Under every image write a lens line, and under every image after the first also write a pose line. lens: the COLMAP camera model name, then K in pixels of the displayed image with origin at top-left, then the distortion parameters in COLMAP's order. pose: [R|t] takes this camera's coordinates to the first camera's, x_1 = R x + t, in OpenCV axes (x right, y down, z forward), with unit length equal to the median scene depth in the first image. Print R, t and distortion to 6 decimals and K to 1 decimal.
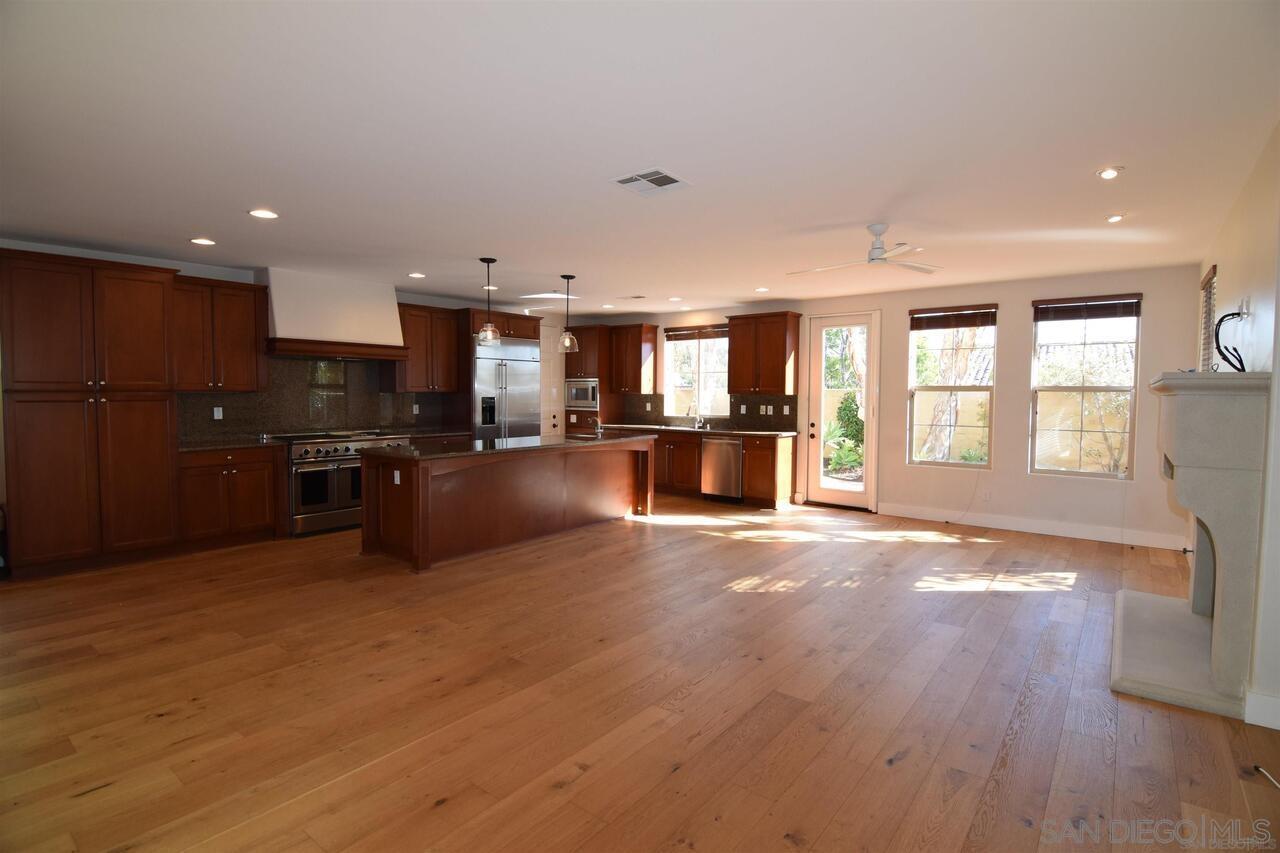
lens RADIAL K [[621.8, 0, 639.7], [0, 621.8, 424.2], [0, 0, 1]] dist [-0.001789, -0.000131]
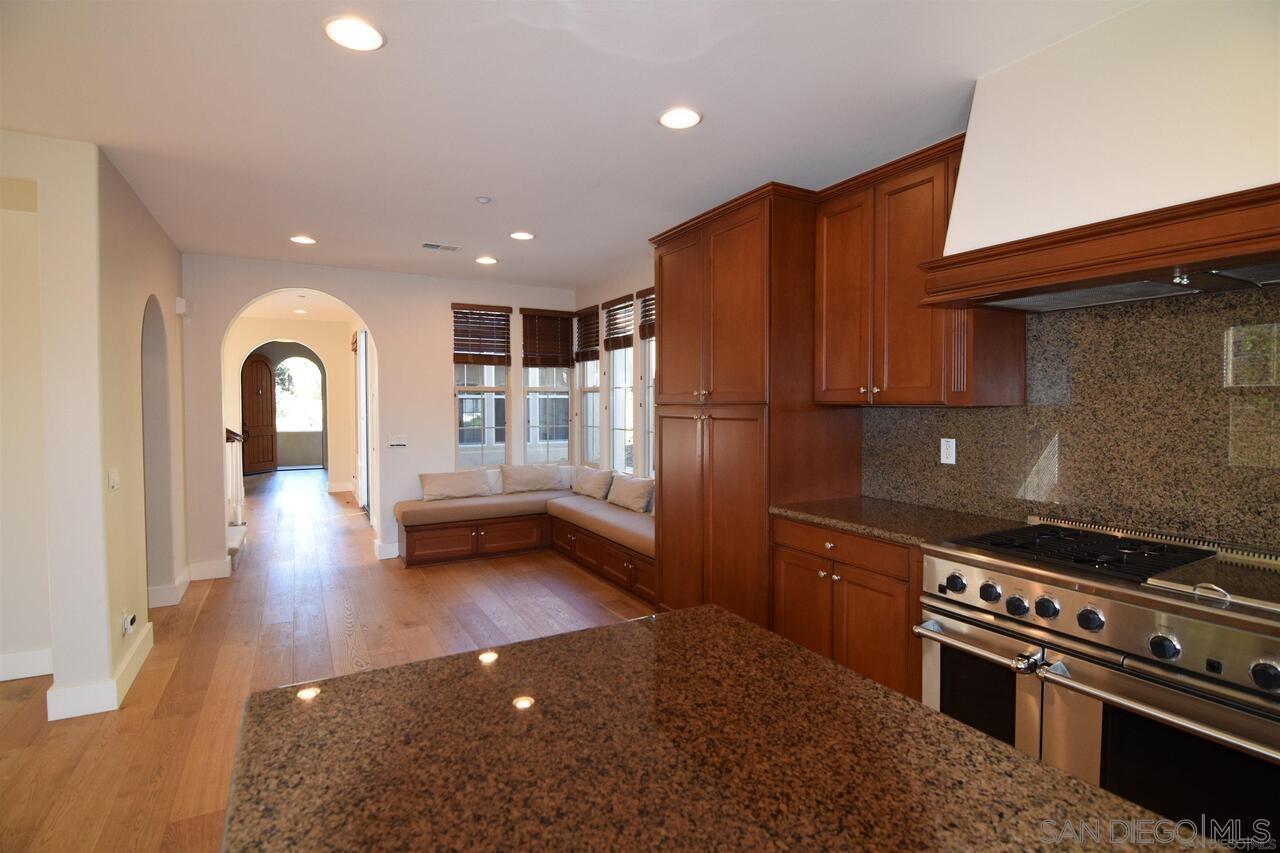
lens RADIAL K [[621.8, 0, 641.1], [0, 621.8, 424.1], [0, 0, 1]] dist [-0.001789, -0.000131]
pose [[-0.385423, 0.026416, -0.922362, -0.162034], [-0.046773, 0.997746, 0.048120, -0.049671], [0.921554, 0.061688, -0.383319, 0.969258]]
